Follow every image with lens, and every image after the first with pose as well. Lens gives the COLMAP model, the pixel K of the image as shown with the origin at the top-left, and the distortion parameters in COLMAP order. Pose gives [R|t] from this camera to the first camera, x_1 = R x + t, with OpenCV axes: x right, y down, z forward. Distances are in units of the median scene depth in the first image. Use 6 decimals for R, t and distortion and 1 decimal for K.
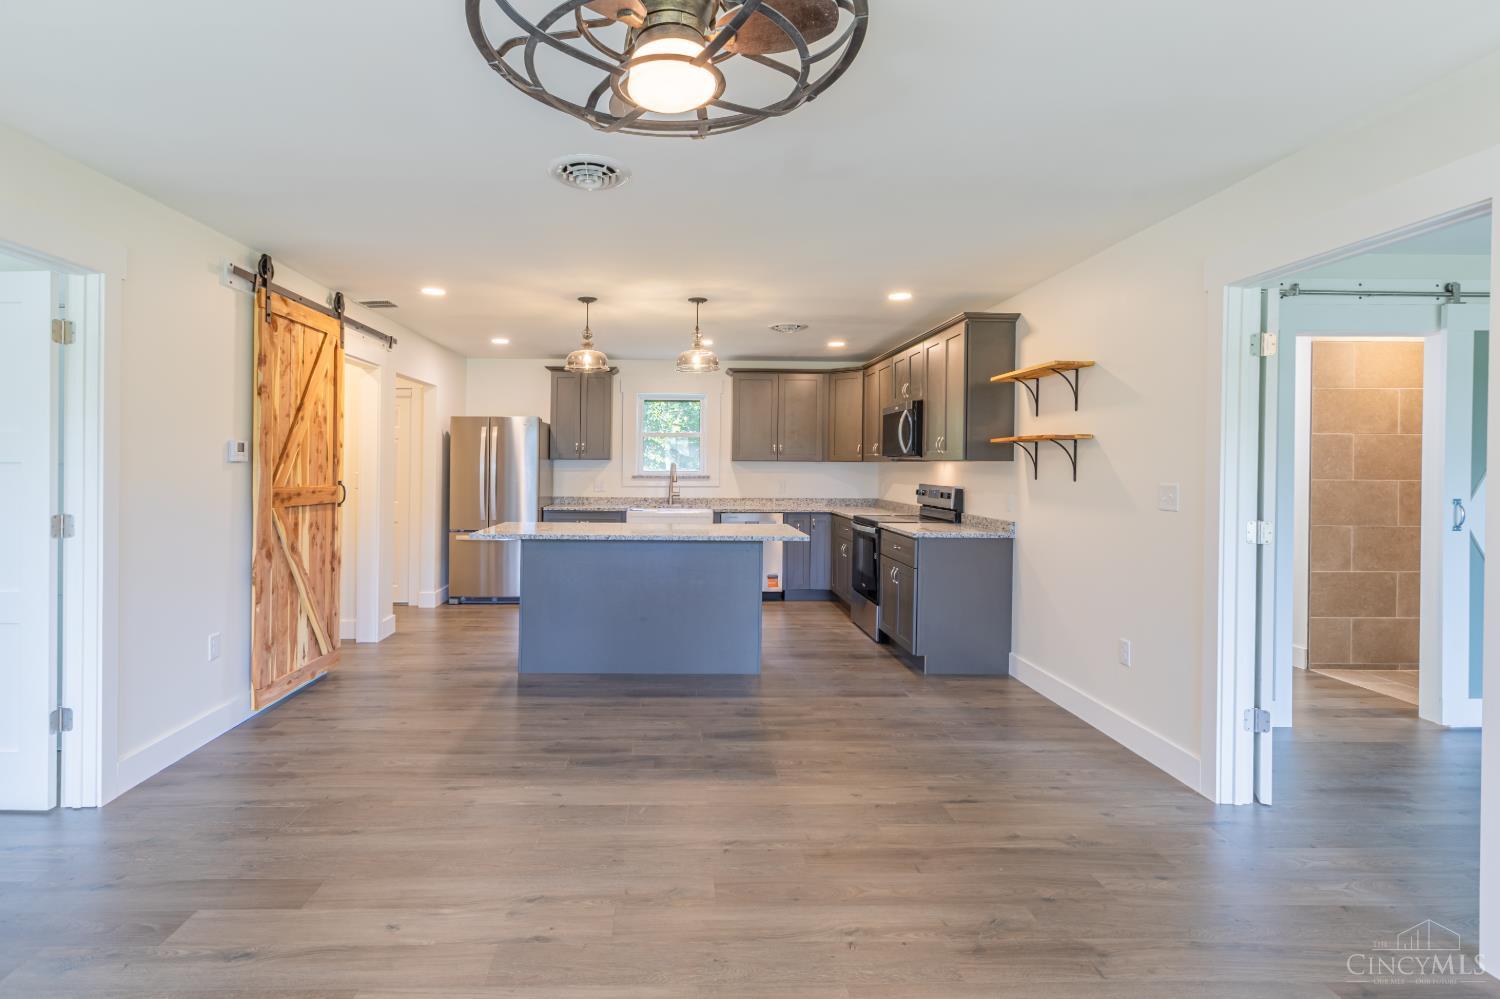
lens RADIAL K [[706.9, 0, 691.3], [0, 706.9, 482.3], [0, 0, 1]] dist [0.005364, -0.003276]
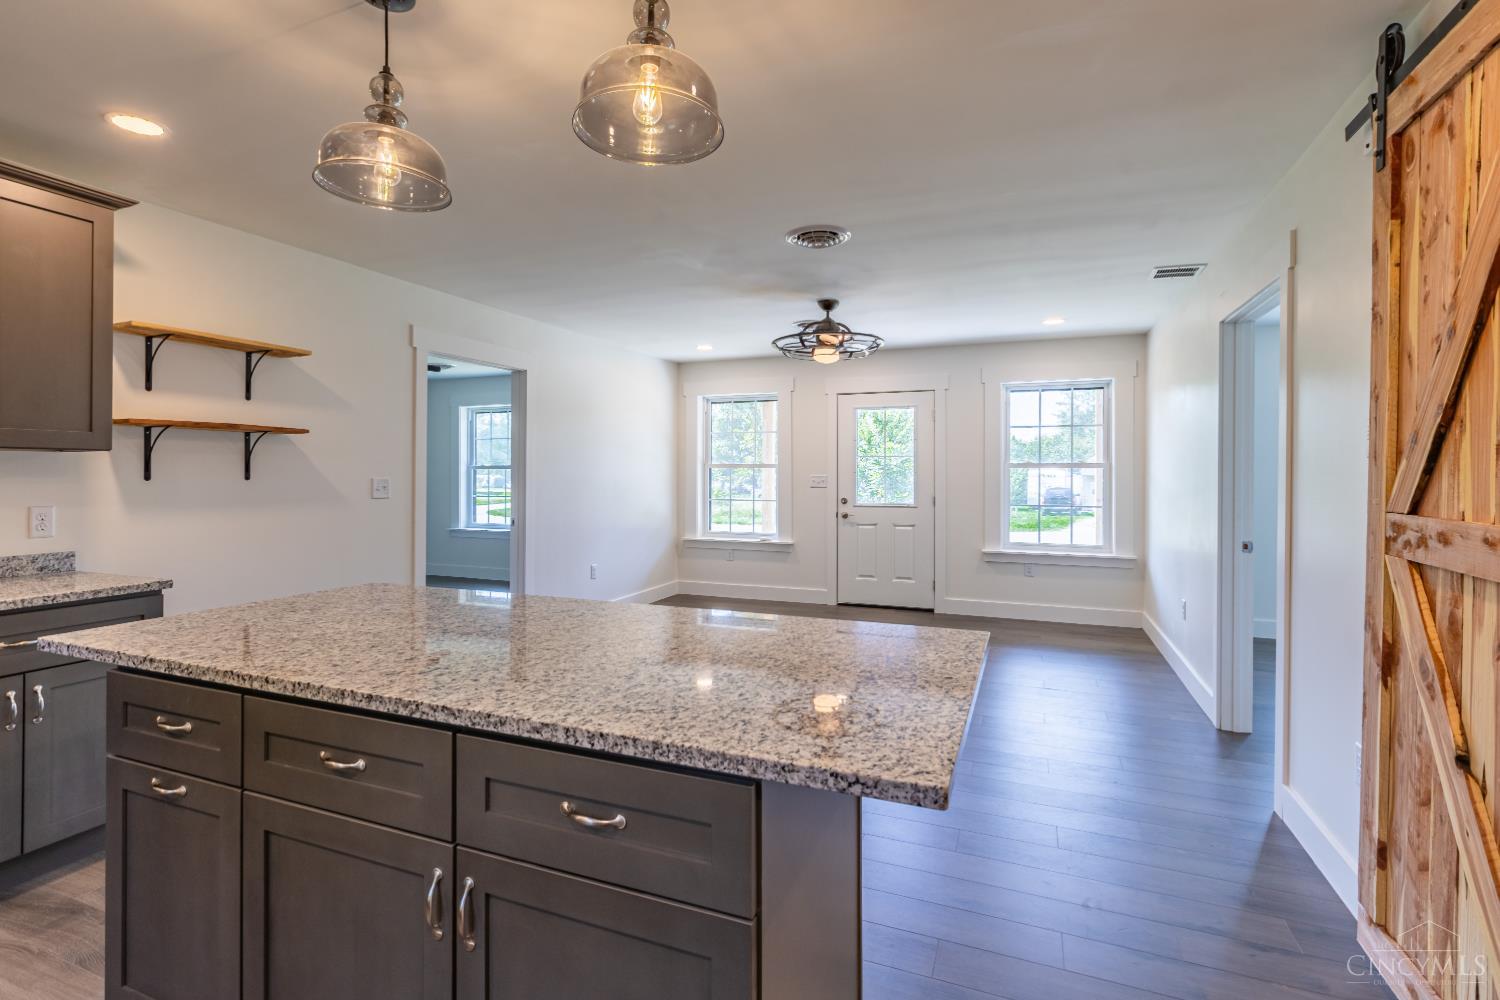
lens RADIAL K [[706.9, 0, 741.8], [0, 706.9, 476.3], [0, 0, 1]] dist [0.005364, -0.003276]
pose [[-0.917221, -0.009316, 0.398269, -0.323627], [0.001560, 0.999635, 0.026976, -0.024396], [-0.398375, 0.025364, -0.916872, 1.343202]]
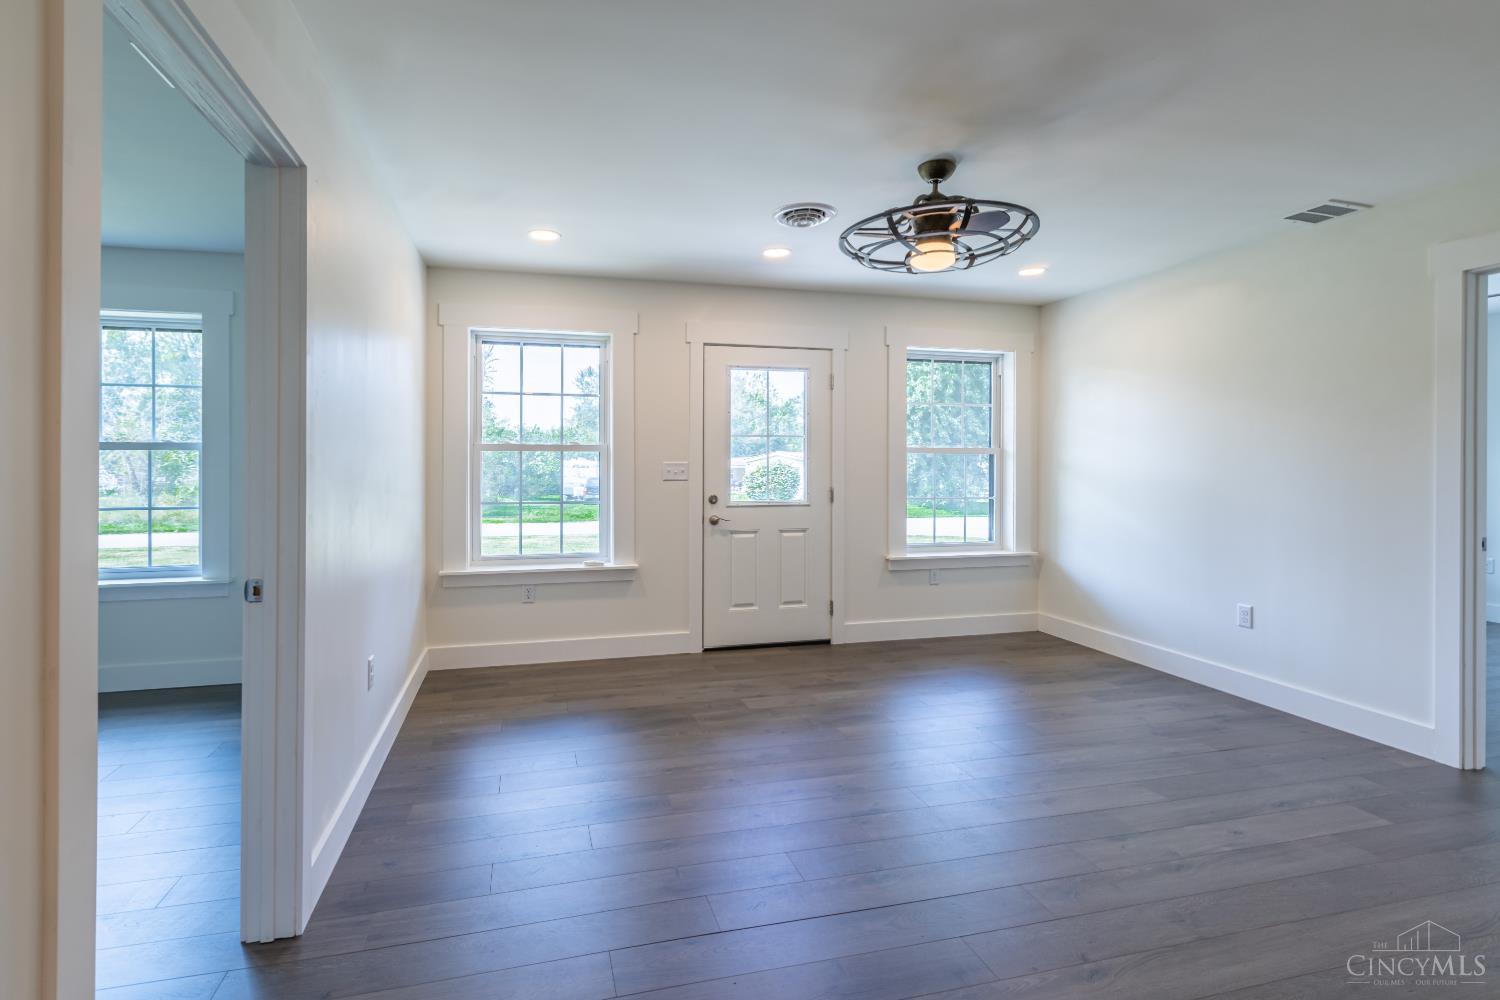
lens RADIAL K [[706.9, 0, 718.4], [0, 706.9, 465.6], [0, 0, 1]] dist [0.005364, -0.003276]
pose [[-0.973127, -0.008565, -0.230111, 0.323449], [-0.013500, 0.999711, 0.019881, -0.000579], [0.229874, 0.022453, -0.972961, 0.872857]]
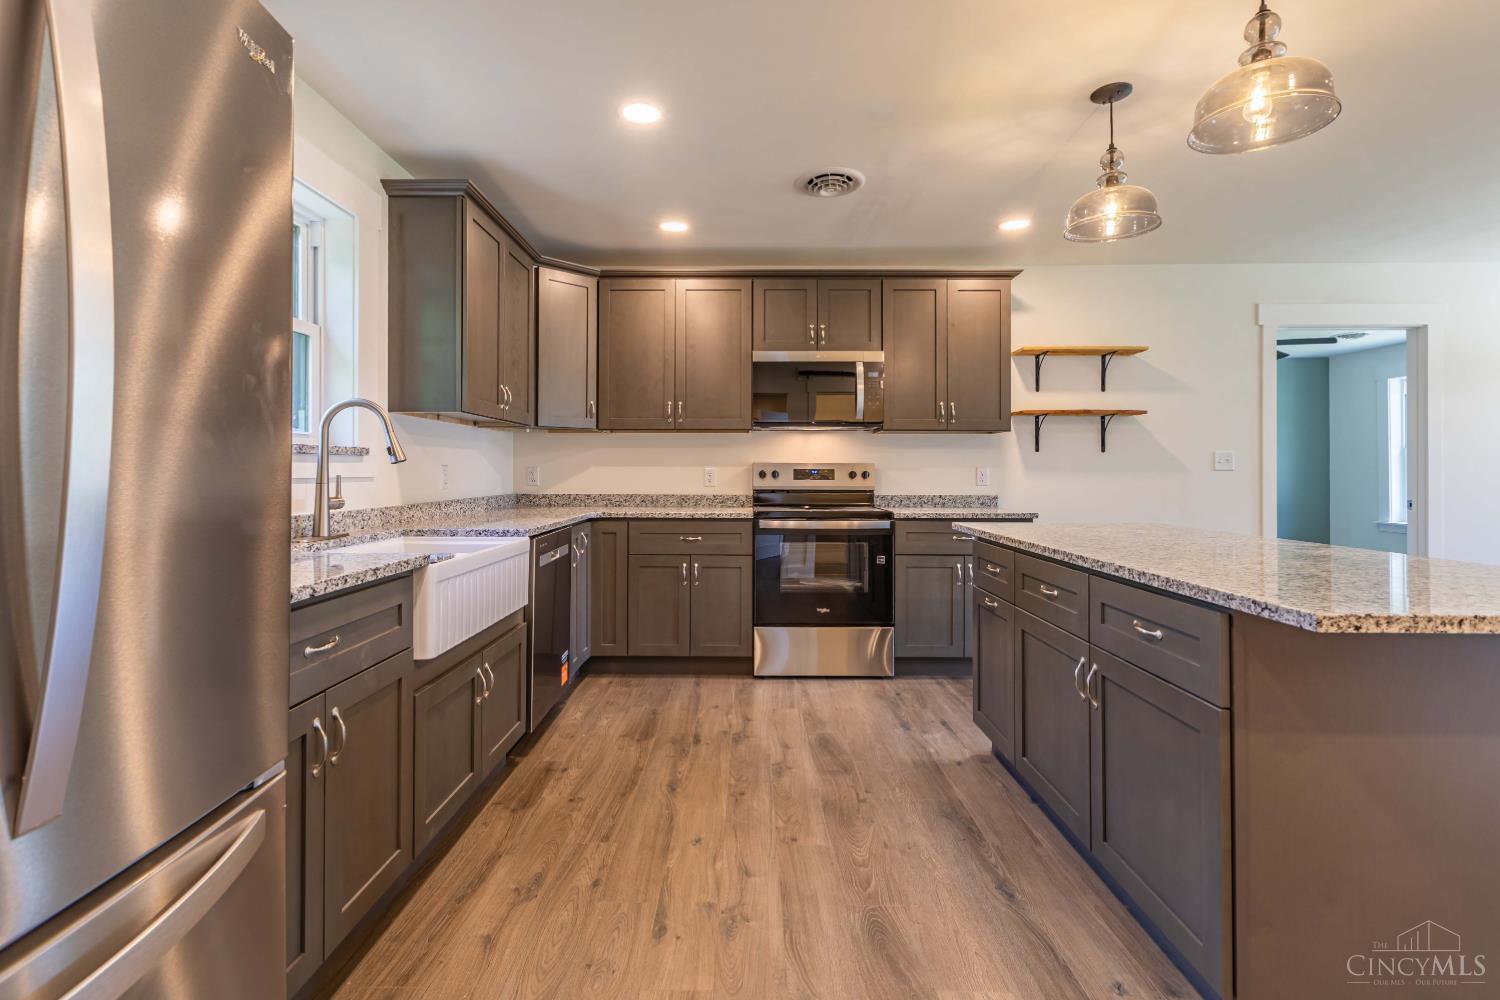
lens RADIAL K [[706.9, 0, 748.4], [0, 706.9, 460.4], [0, 0, 1]] dist [0.005364, -0.003276]
pose [[0.022283, 0.009035, 0.999711, -0.548186], [0.023654, 0.999674, -0.009562, 0.009021], [-0.999472, 0.023860, 0.022062, 1.339010]]
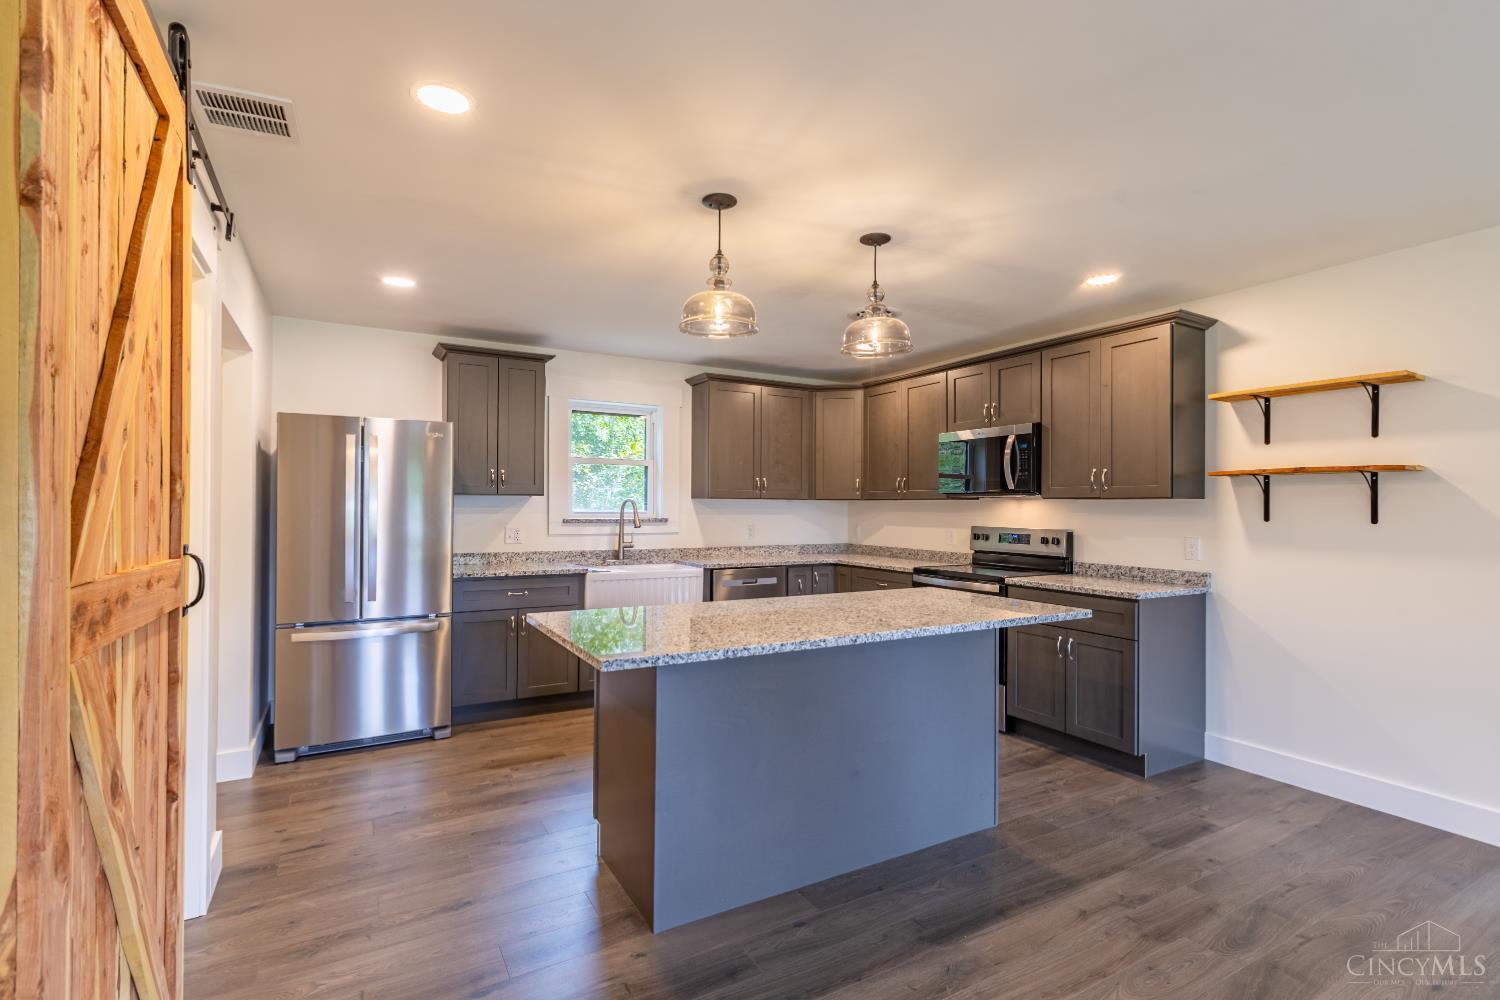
lens RADIAL K [[706.9, 0, 753.7], [0, 706.9, 501.3], [0, 0, 1]] dist [0.005364, -0.003276]
pose [[0.876220, 0.002614, 0.481904, -0.411647], [0.010766, 0.999630, -0.024998, -0.012185], [-0.481791, 0.027091, 0.875867, 0.543940]]
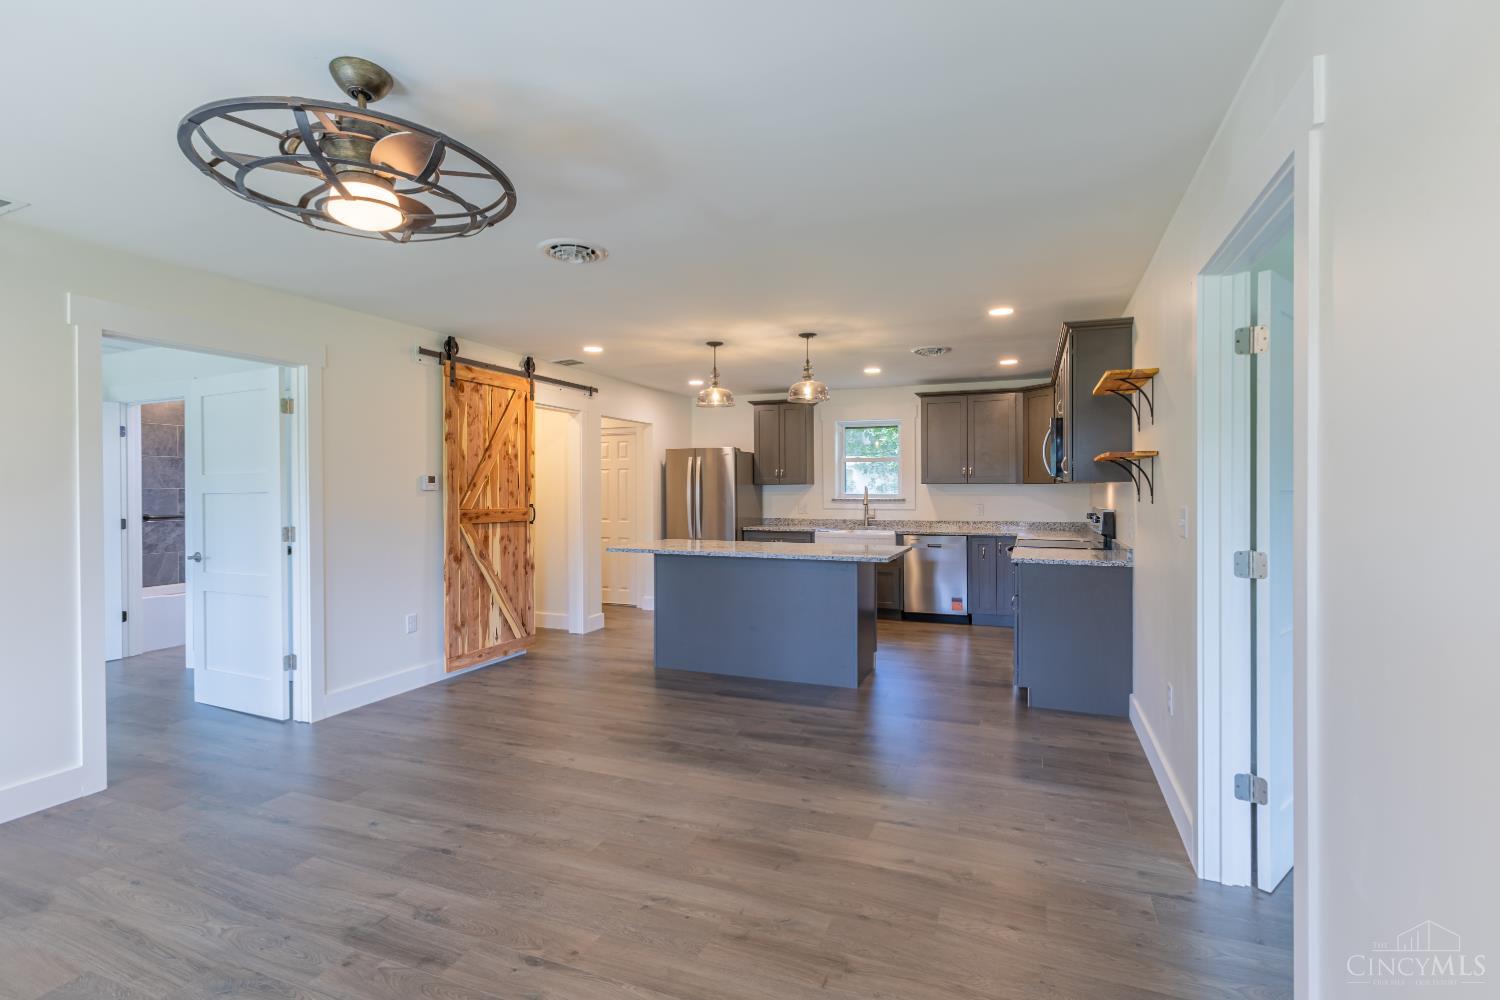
lens RADIAL K [[706.9, 0, 756.1], [0, 706.9, 488.2], [0, 0, 1]] dist [0.005364, -0.003276]
pose [[0.919263, -0.010685, -0.393498, 0.376287], [0.000981, 0.999691, -0.024852, 0.001822], [0.393642, 0.022459, 0.918989, -0.007148]]
